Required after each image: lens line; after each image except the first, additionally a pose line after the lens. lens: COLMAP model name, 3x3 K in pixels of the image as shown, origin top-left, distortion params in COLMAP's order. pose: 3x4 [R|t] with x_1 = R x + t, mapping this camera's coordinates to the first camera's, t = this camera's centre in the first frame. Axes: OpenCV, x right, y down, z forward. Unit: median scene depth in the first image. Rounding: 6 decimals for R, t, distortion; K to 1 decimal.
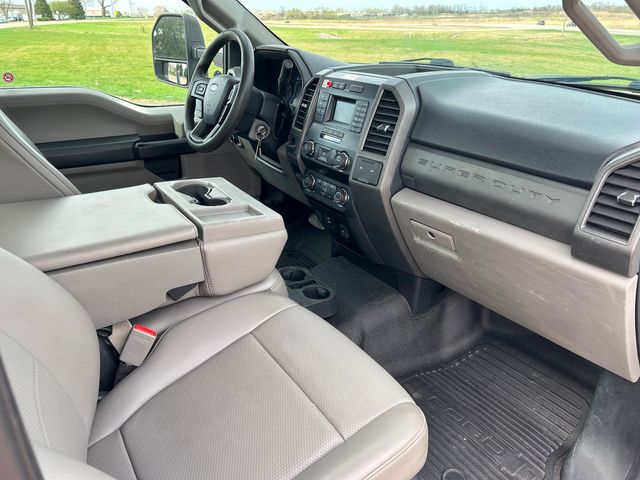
lens RADIAL K [[493.8, 0, 323.3], [0, 493.8, 242.4], [0, 0, 1]] dist [0.017847, -0.011034]
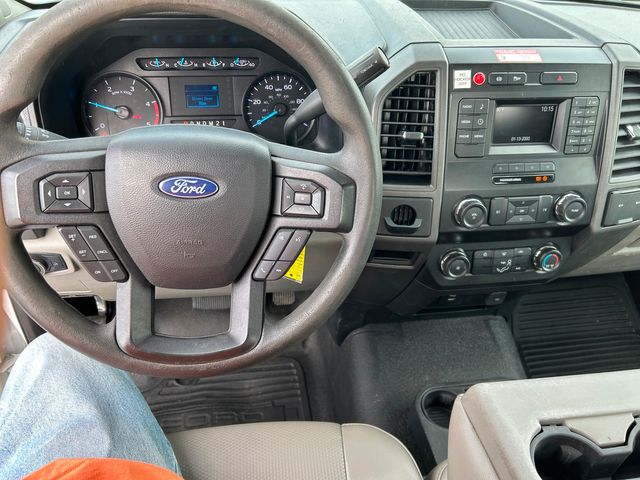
lens RADIAL K [[493.8, 0, 323.3], [0, 493.8, 242.4], [0, 0, 1]] dist [0.017847, -0.011034]
pose [[0.384110, -0.545264, 0.745082, -0.495101], [0.321474, 0.835475, 0.445686, -0.453126], [-0.865514, 0.068332, 0.496203, 0.910288]]
